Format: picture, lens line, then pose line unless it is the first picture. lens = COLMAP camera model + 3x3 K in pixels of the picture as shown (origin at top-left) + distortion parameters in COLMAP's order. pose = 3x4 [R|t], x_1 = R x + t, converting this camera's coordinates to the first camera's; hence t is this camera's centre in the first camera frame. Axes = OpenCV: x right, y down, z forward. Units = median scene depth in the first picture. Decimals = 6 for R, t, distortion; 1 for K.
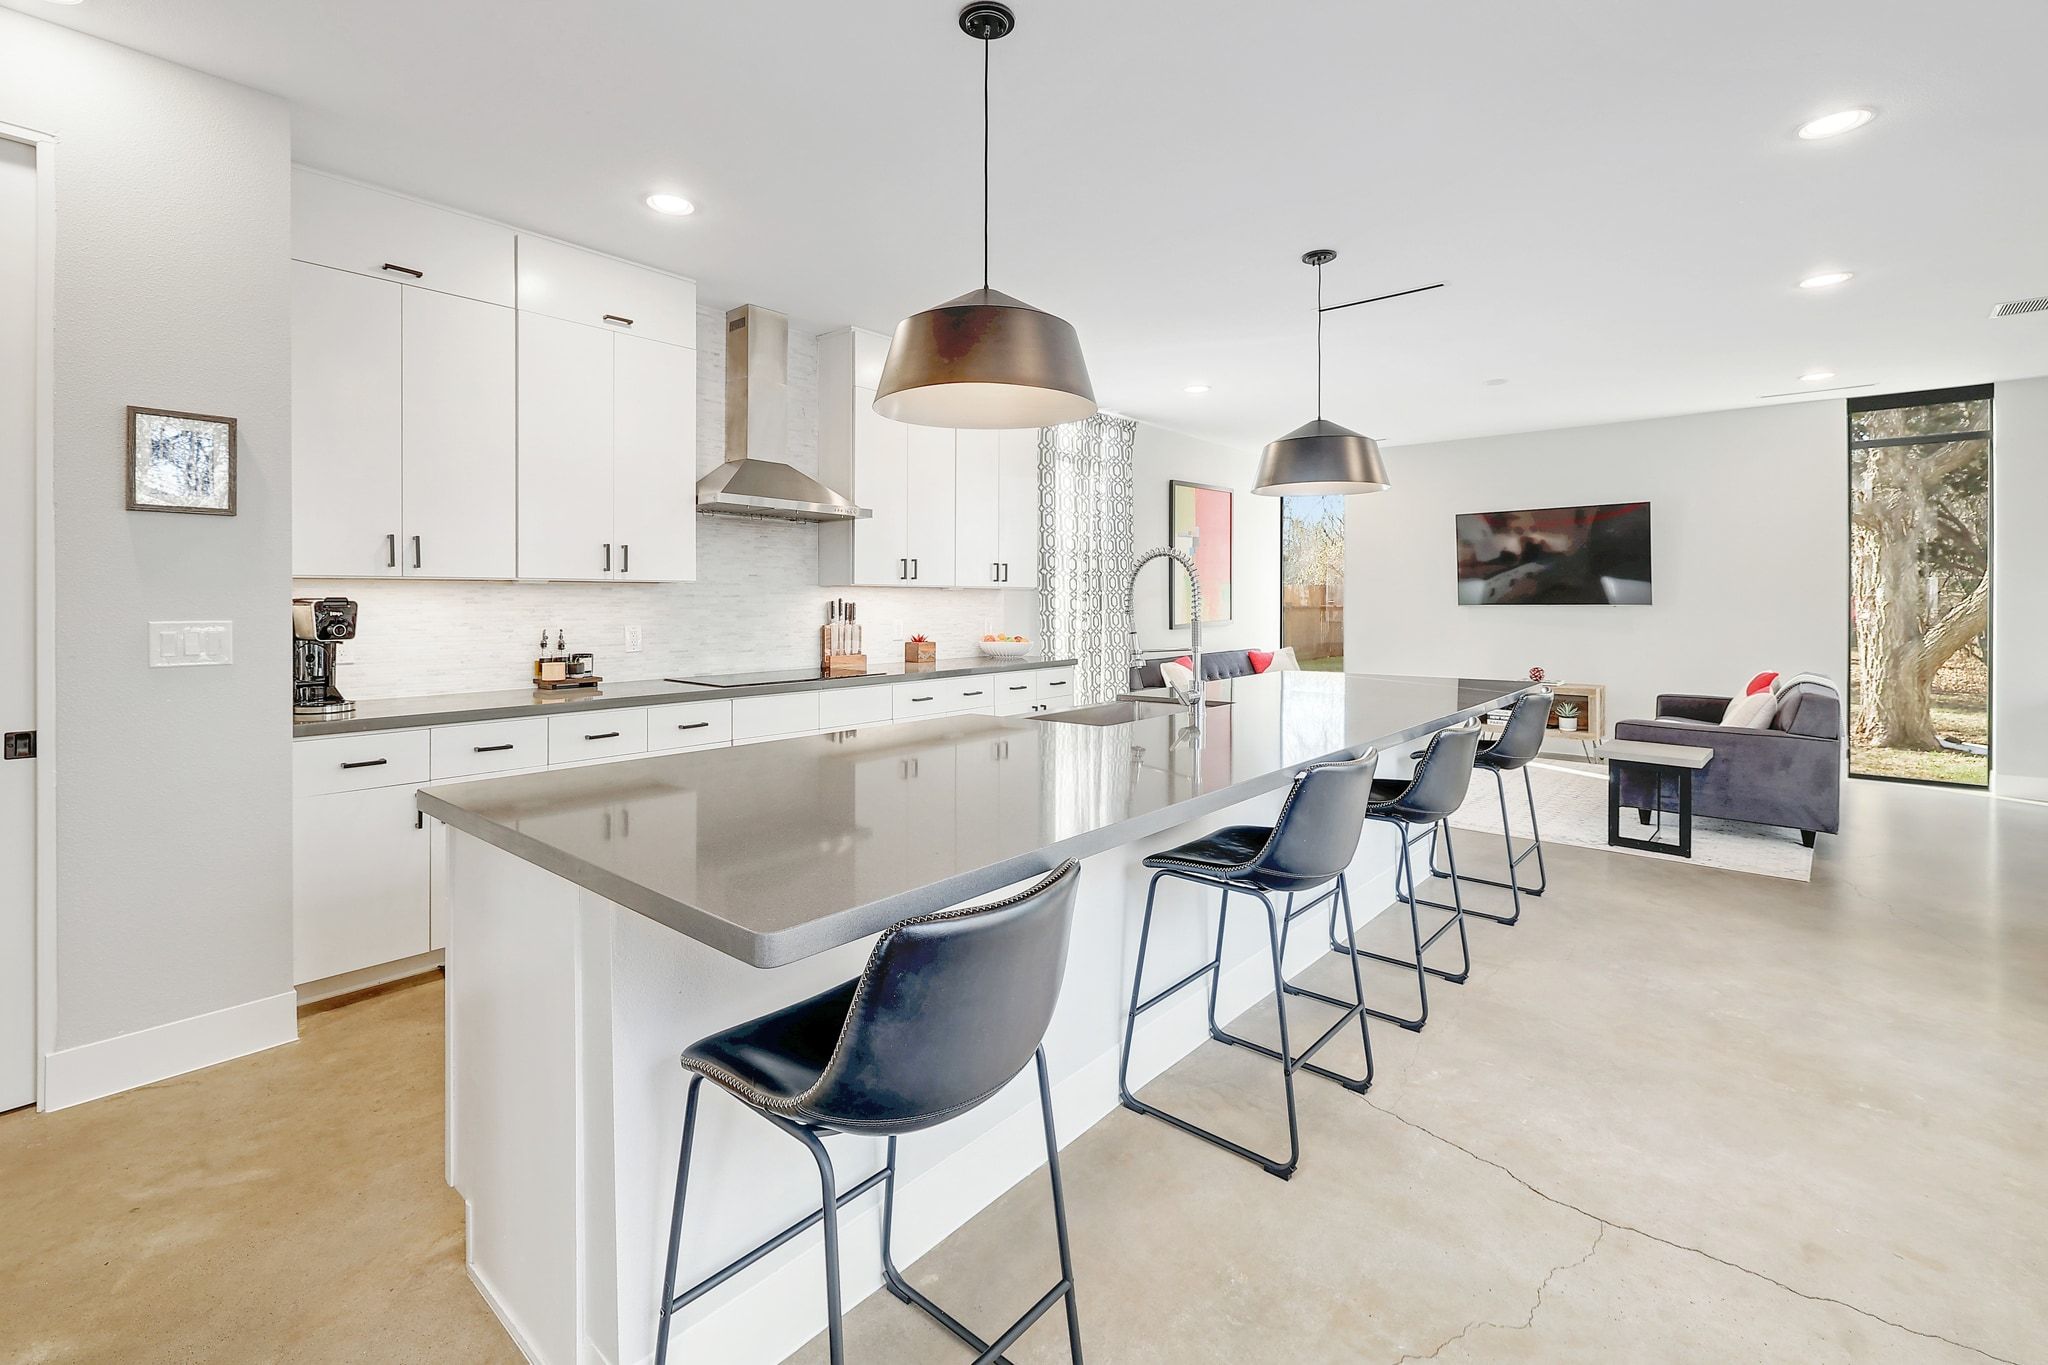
lens RADIAL K [[898.3, 0, 1020.3], [0, 898.3, 606.5], [0, 0, 1]] dist [0.004158, 0.000947]
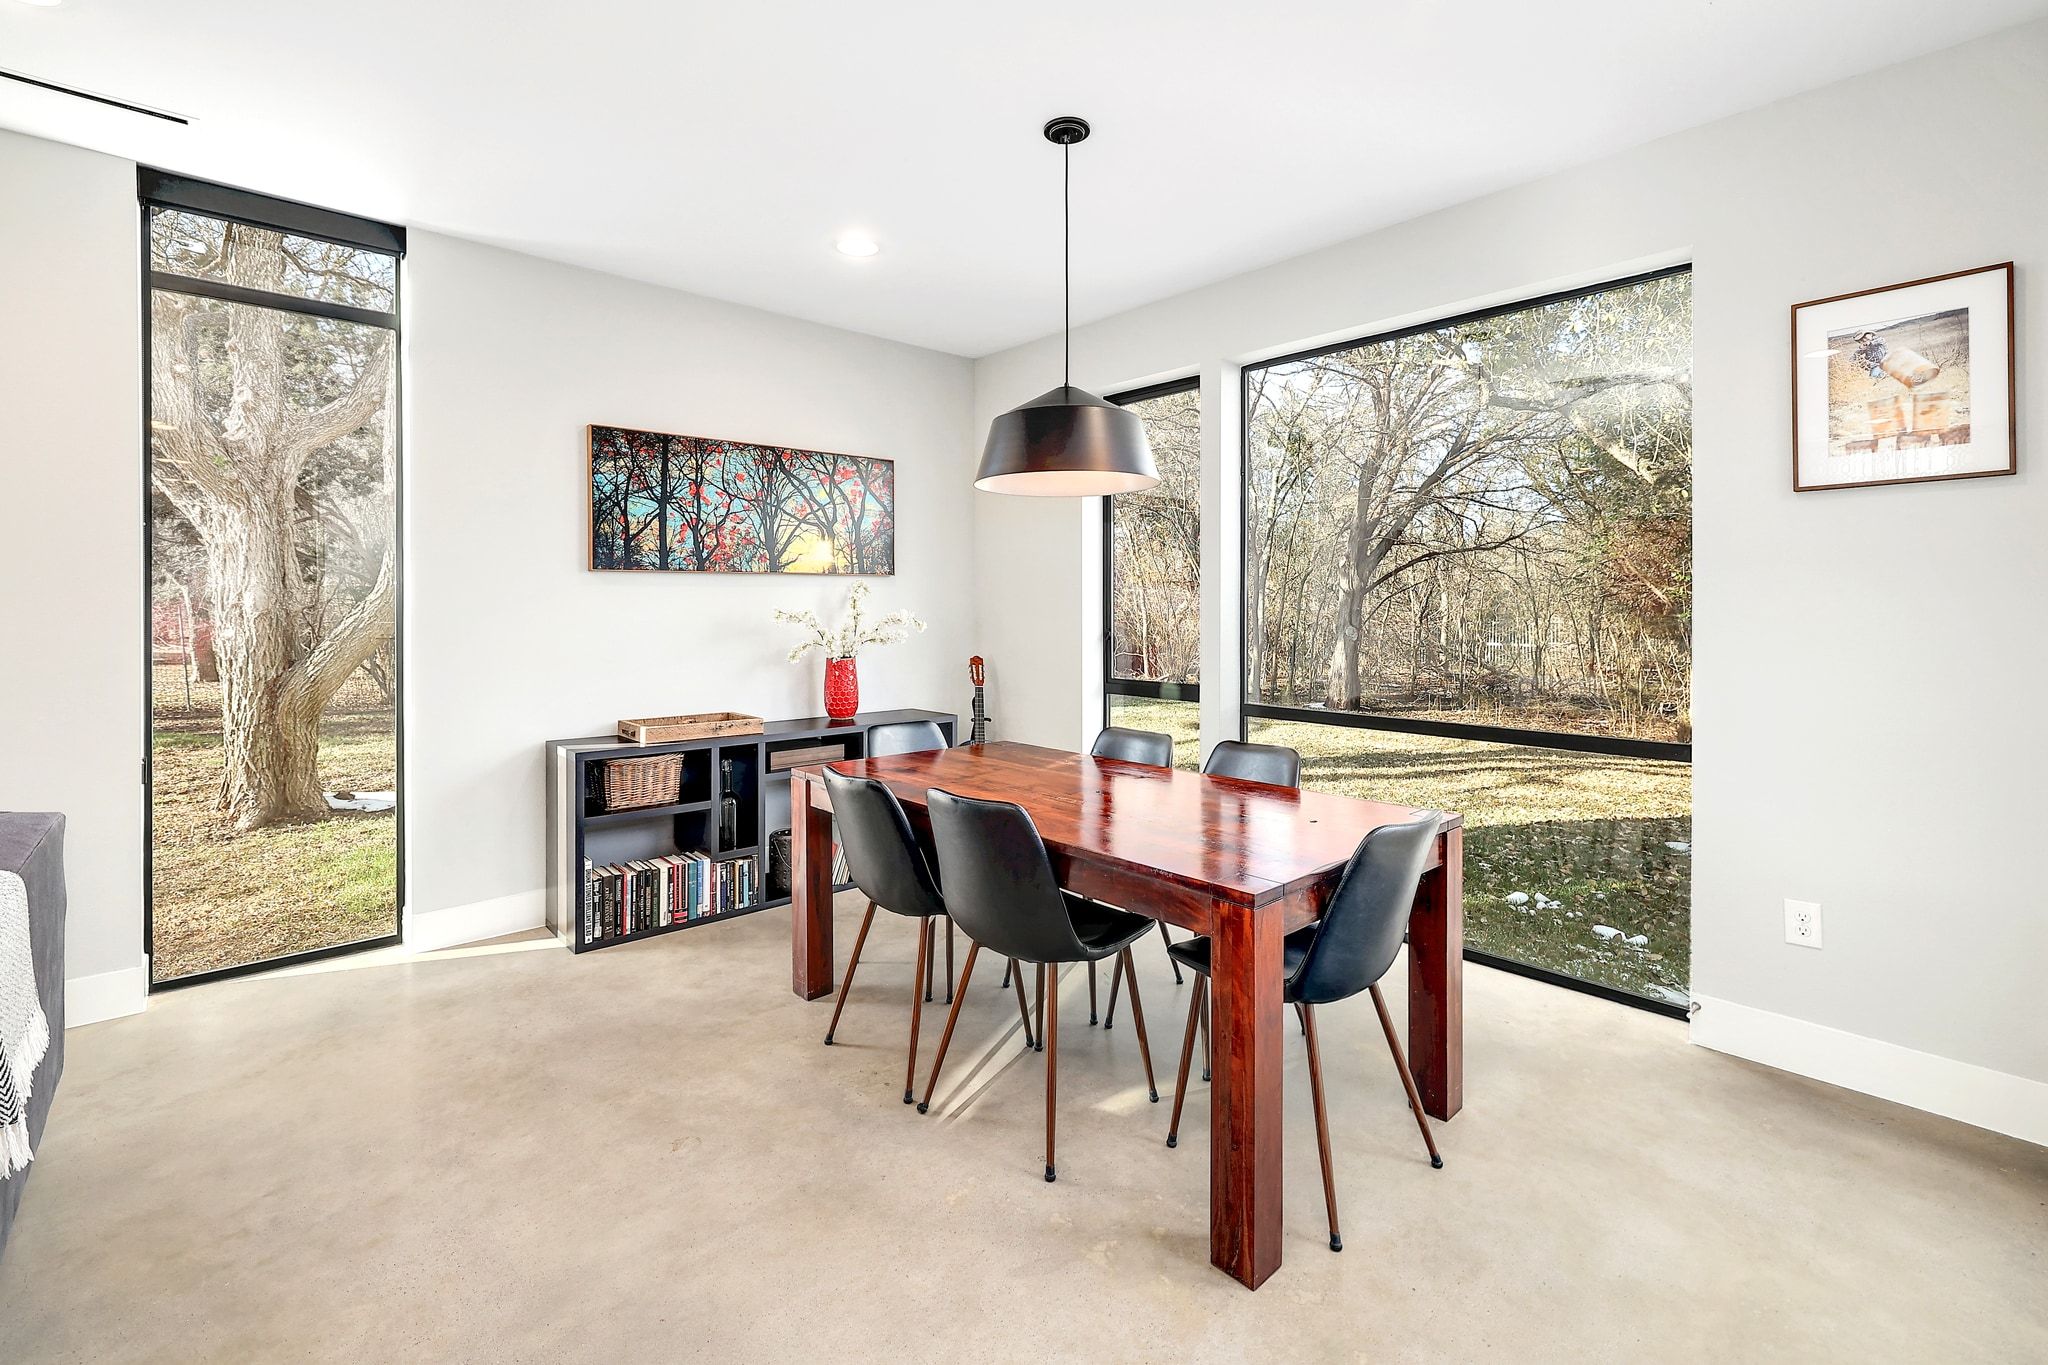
lens RADIAL K [[898.3, 0, 1023.4], [0, 898.3, 607.8], [0, 0, 1]] dist [0.004158, 0.000947]
pose [[0.123344, -0.002827, 0.992360, 0.352948], [0.005313, 0.999983, 0.002188, -0.006810], [-0.992350, 0.005002, 0.123357, 0.340157]]
